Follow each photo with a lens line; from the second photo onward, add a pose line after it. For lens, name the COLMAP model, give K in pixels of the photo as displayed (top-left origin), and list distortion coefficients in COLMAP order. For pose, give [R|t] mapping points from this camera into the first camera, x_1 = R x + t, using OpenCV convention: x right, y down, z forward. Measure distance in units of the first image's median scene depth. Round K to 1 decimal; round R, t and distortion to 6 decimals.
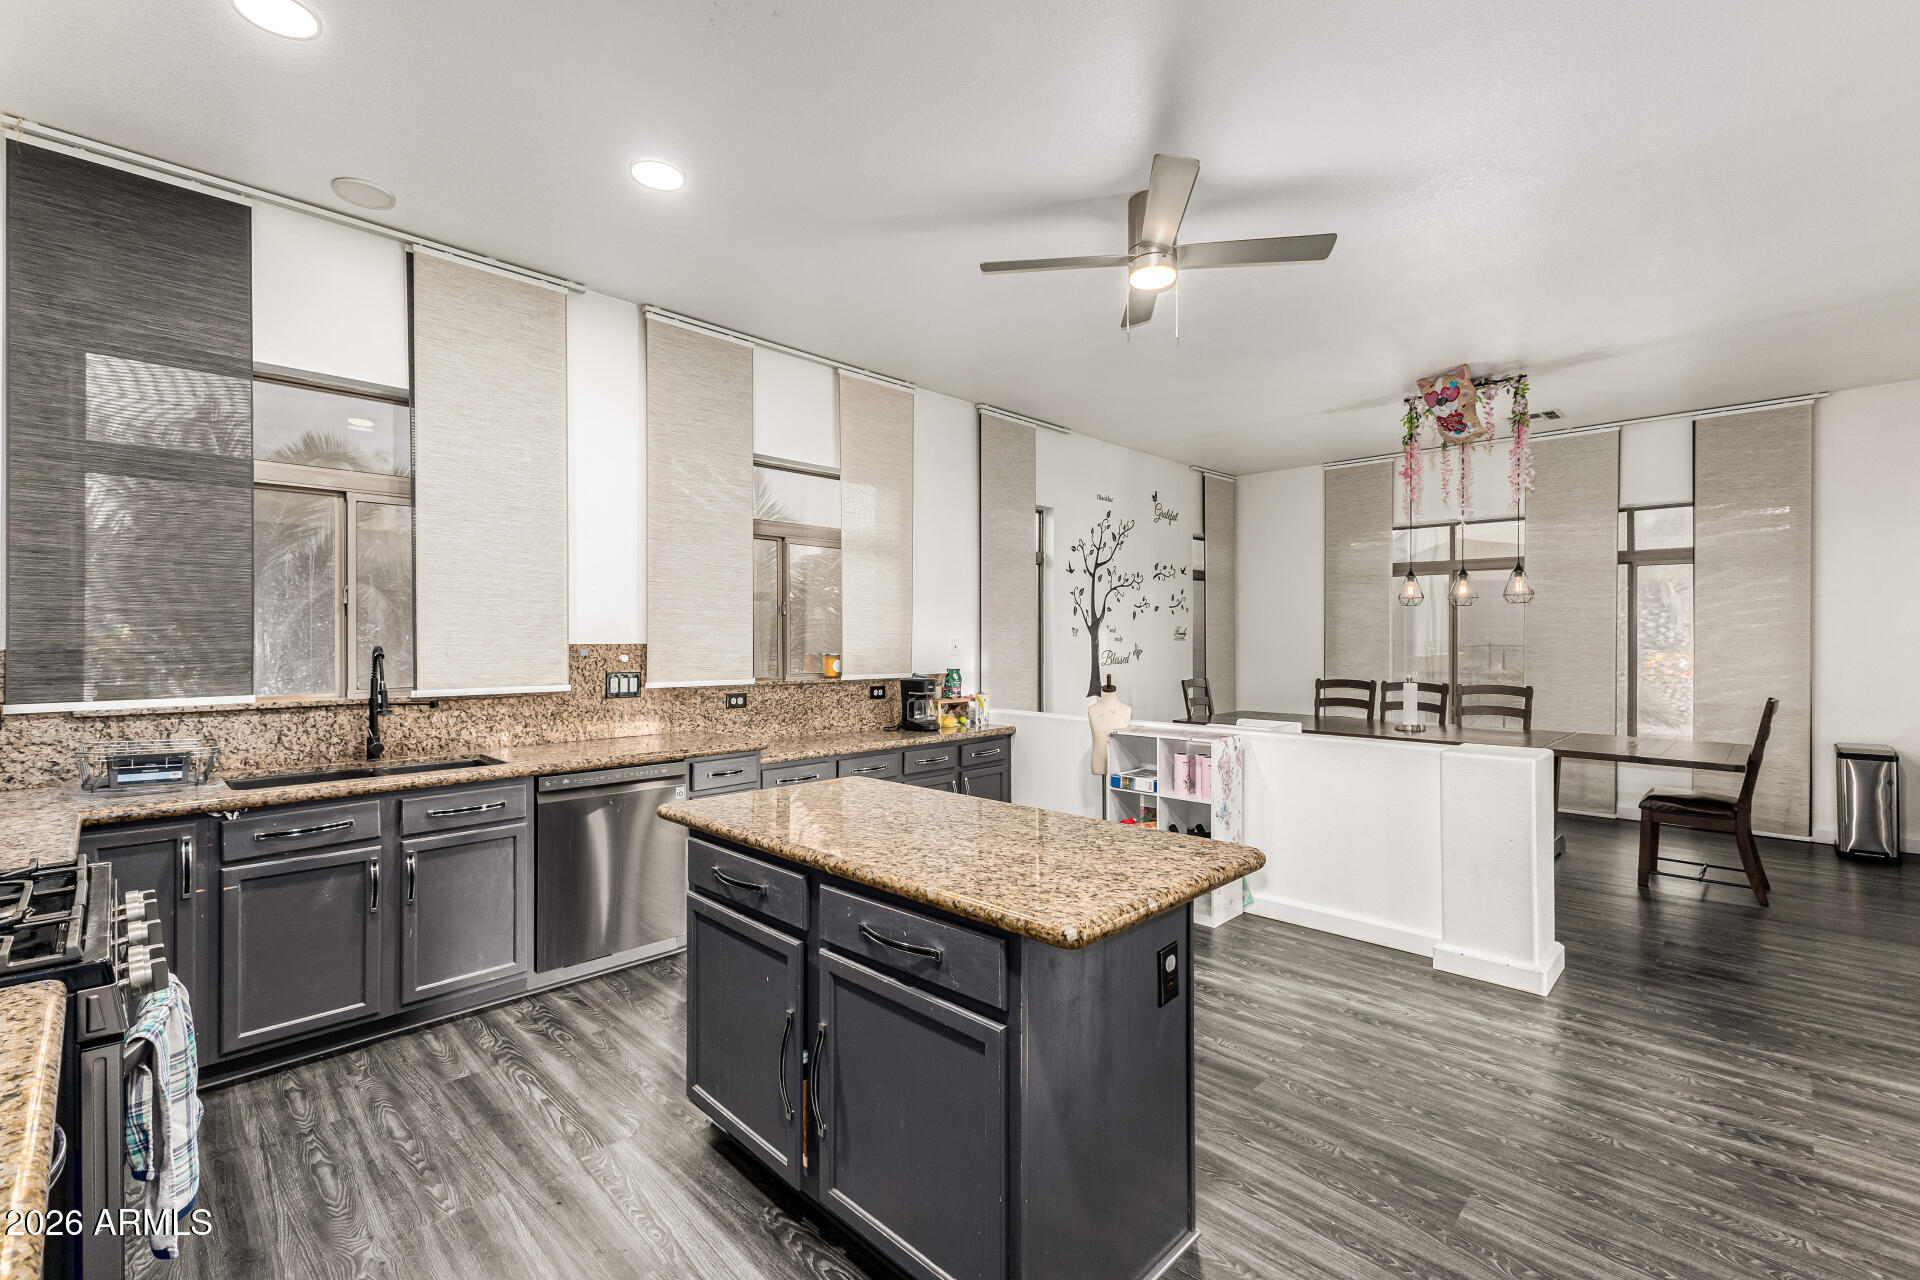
lens RADIAL K [[833.1, 0, 990.7], [0, 833.1, 636.5], [0, 0, 1]] dist [0.013161, -0.000187]
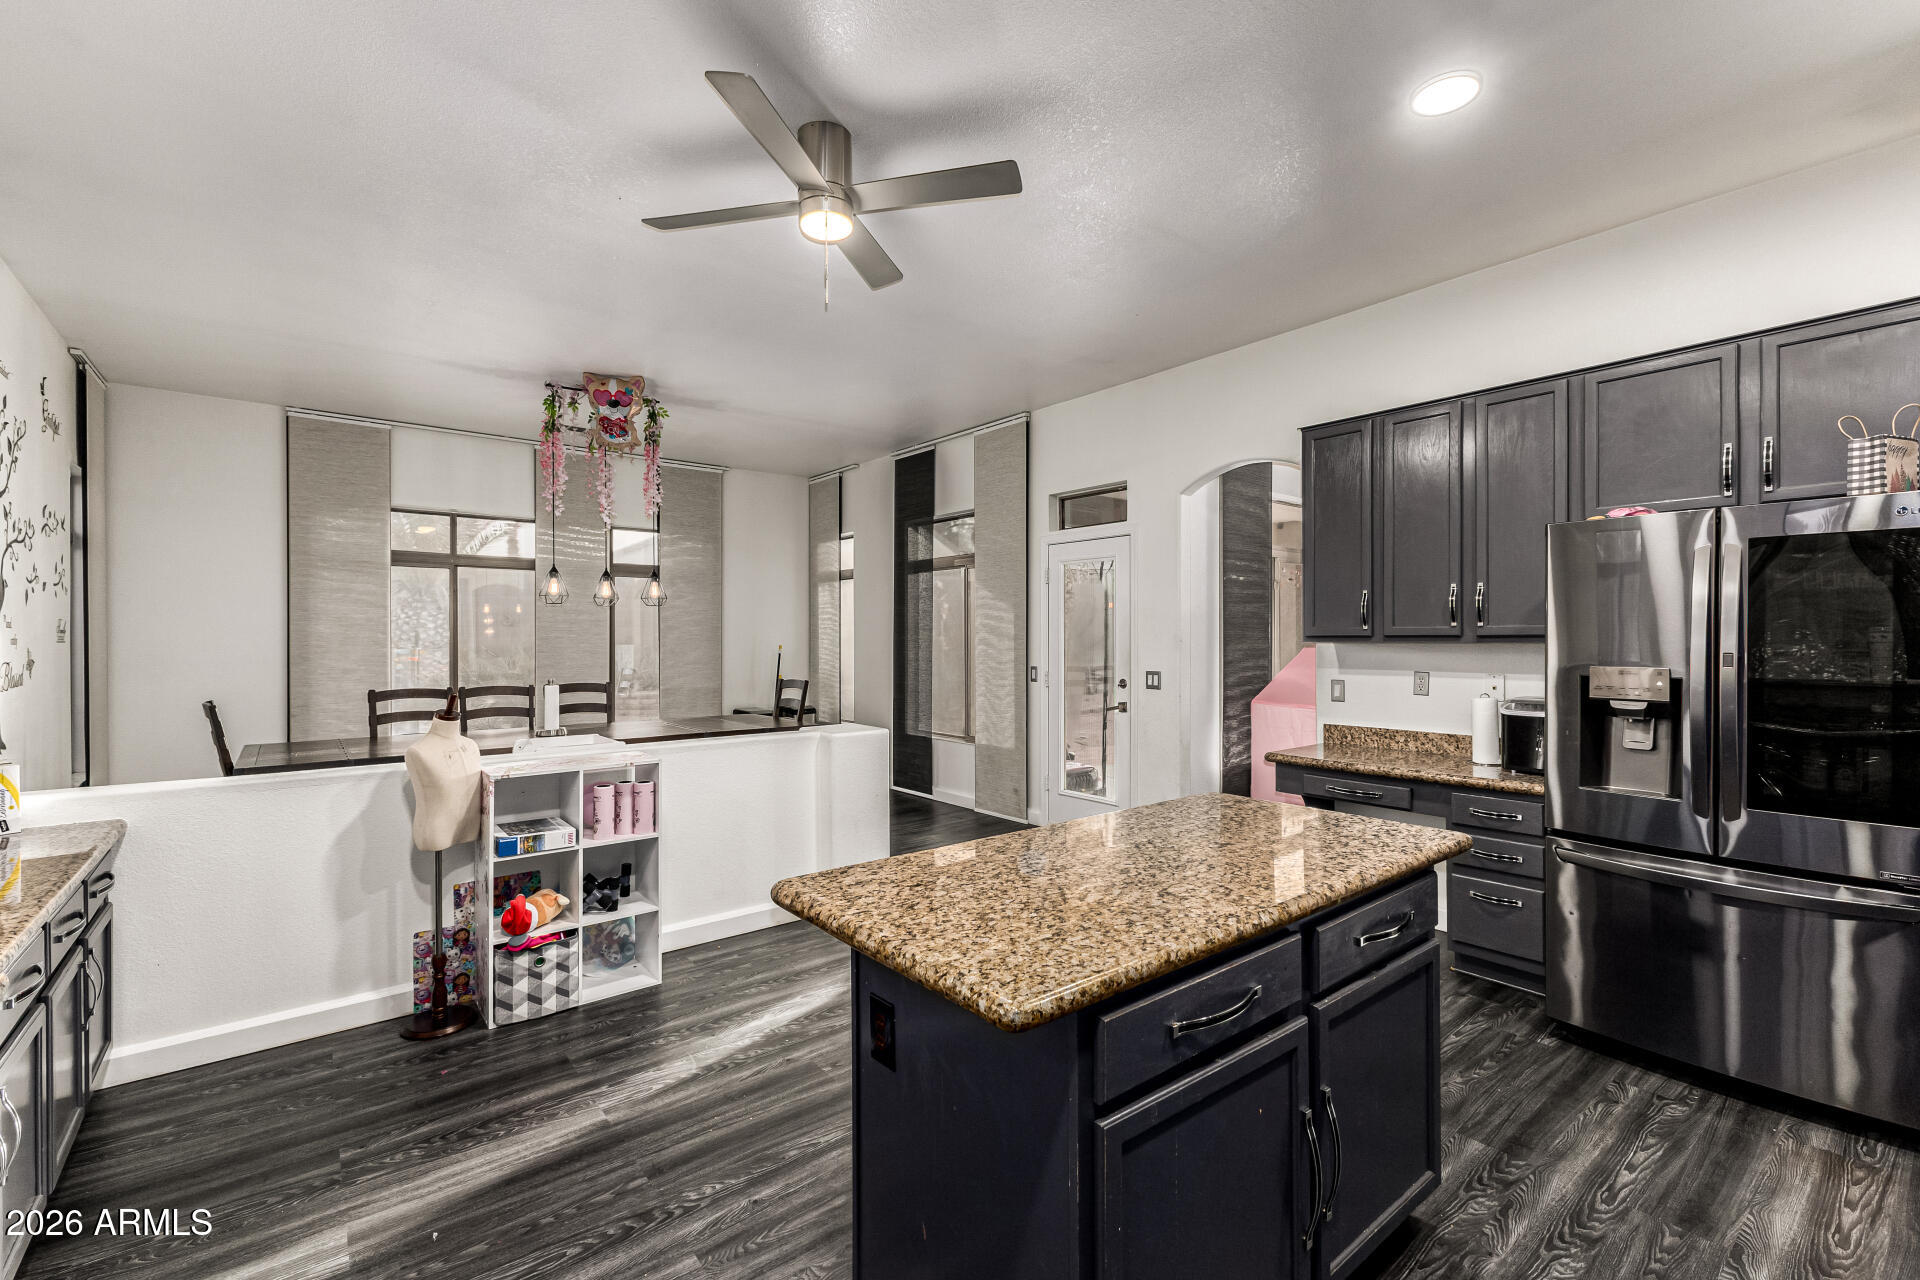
lens RADIAL K [[833.1, 0, 990.7], [0, 833.1, 636.5], [0, 0, 1]] dist [0.013161, -0.000187]
pose [[0.112278, -0.000091, 0.993677, -0.381931], [0.000390, 1.000000, 0.000048, 0.000071], [-0.993677, 0.000382, 0.112278, 0.404023]]
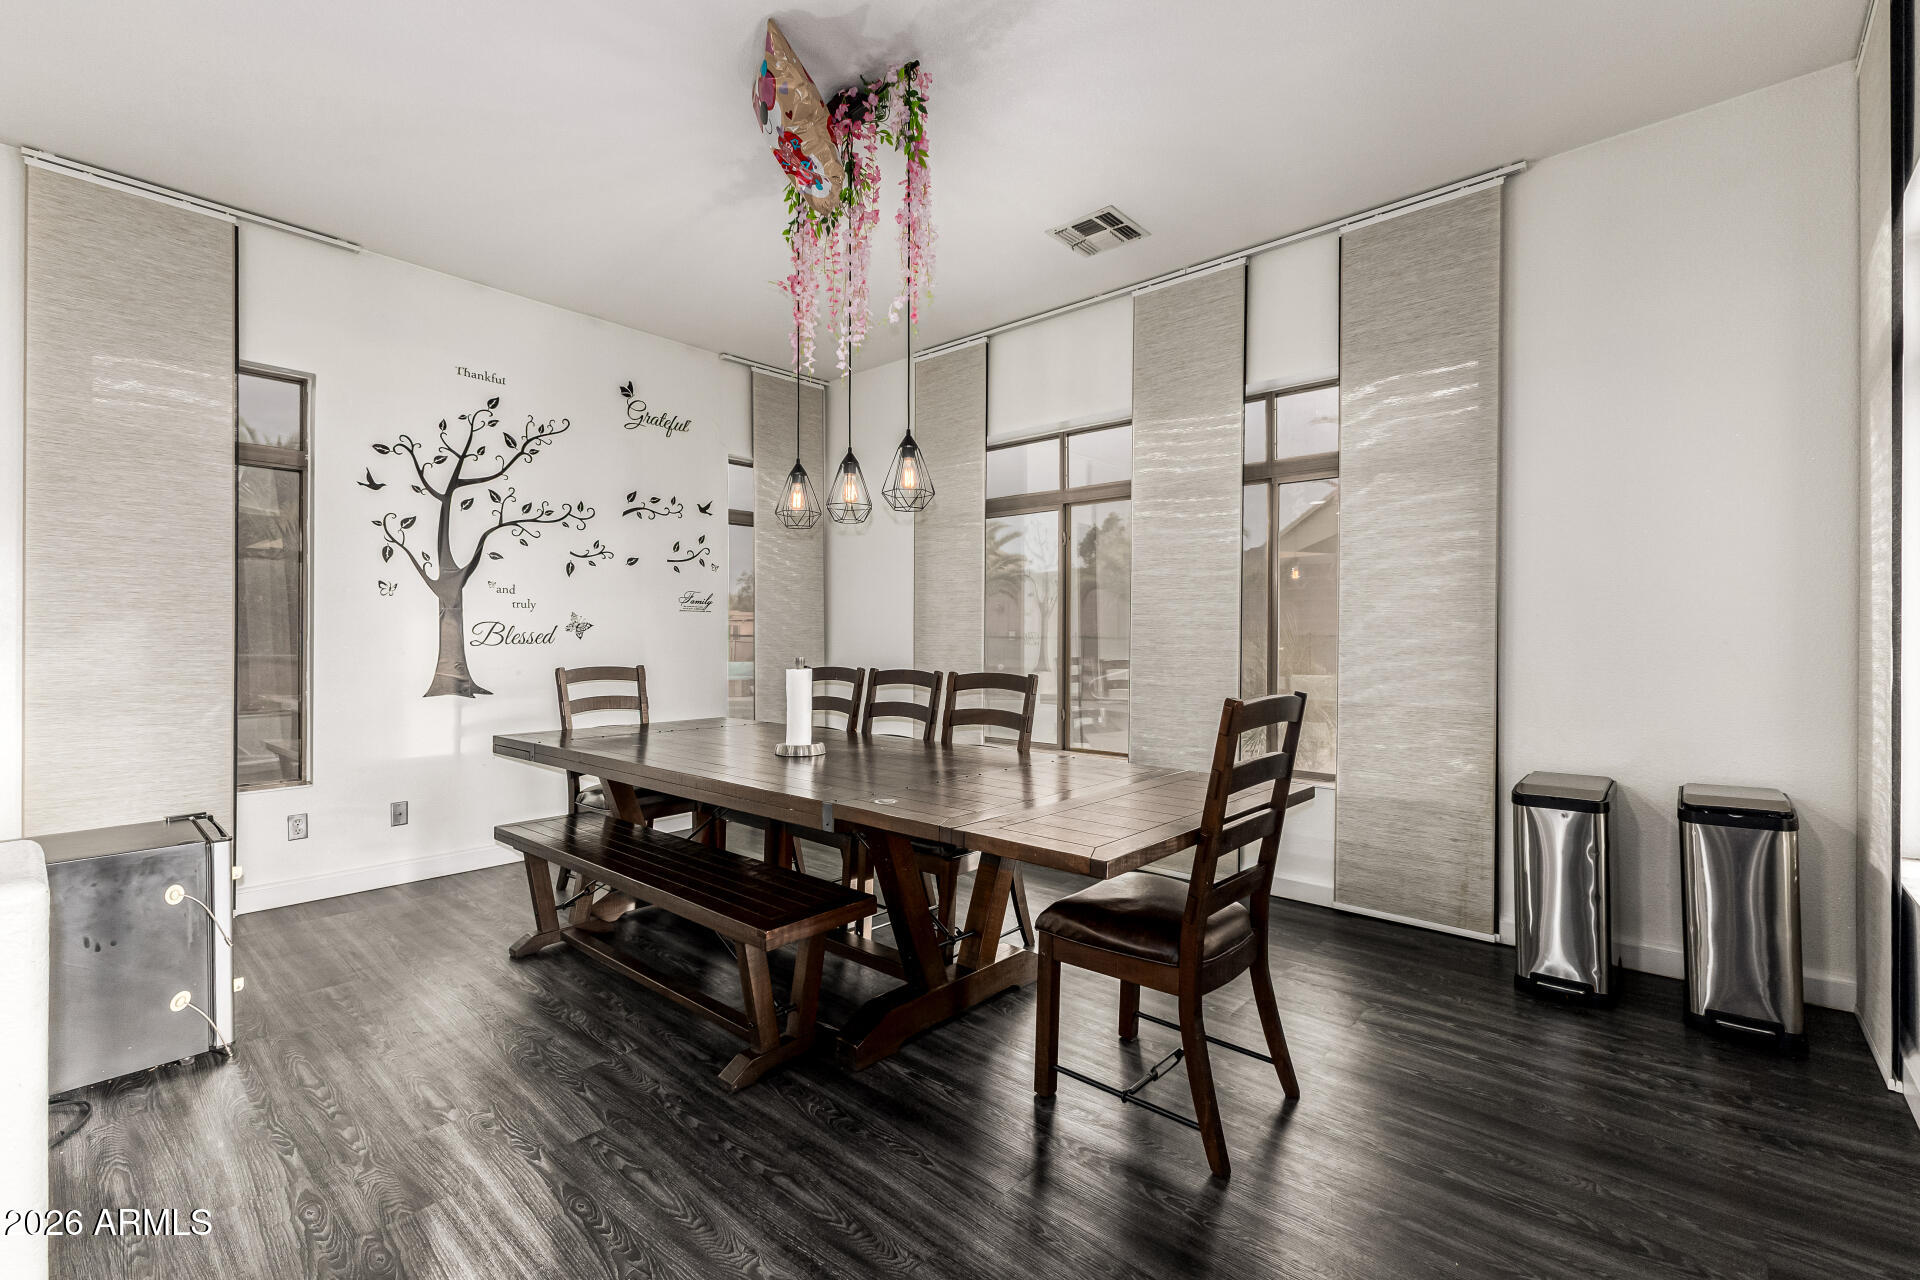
lens RADIAL K [[833.1, 0, 990.7], [0, 833.1, 636.5], [0, 0, 1]] dist [0.013161, -0.000187]
pose [[0.998730, 0.001902, 0.050345, 0.598715], [-0.001815, 0.999997, -0.001775, 0.034988], [-0.050349, 0.001681, 0.998730, 0.444472]]
